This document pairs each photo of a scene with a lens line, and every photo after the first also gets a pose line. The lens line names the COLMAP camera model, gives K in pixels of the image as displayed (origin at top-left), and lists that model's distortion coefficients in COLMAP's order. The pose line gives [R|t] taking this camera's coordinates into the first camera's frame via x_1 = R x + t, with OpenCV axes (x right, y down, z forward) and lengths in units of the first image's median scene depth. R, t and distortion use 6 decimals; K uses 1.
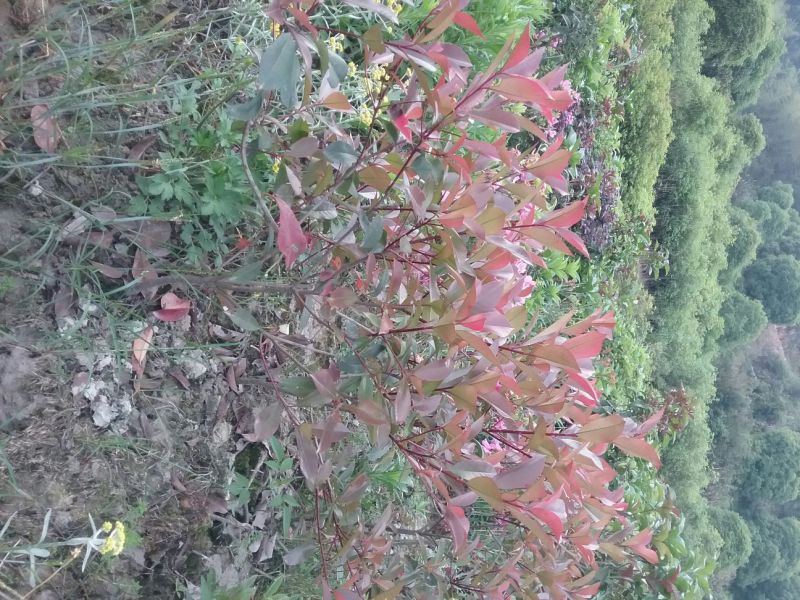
lens RADIAL K [[729.4, 0, 400.0], [0, 729.4, 300.0], [0, 0, 1]] dist [0.101210, -0.179724]
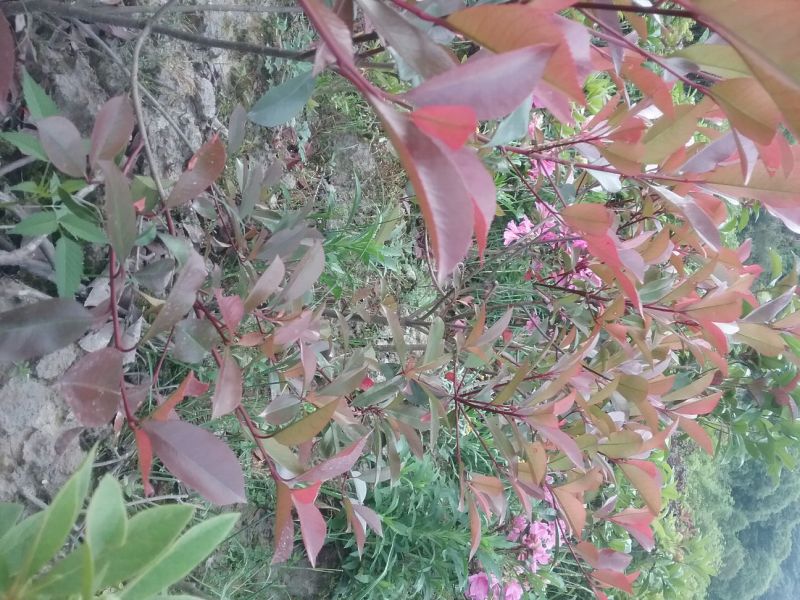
lens RADIAL K [[729.4, 0, 400.0], [0, 729.4, 300.0], [0, 0, 1]] dist [0.101210, -0.179724]
pose [[0.999339, -0.021539, -0.029289, 0.027070], [0.027716, 0.972717, 0.230333, 0.116301], [0.023529, -0.230992, 0.972671, 0.304217]]
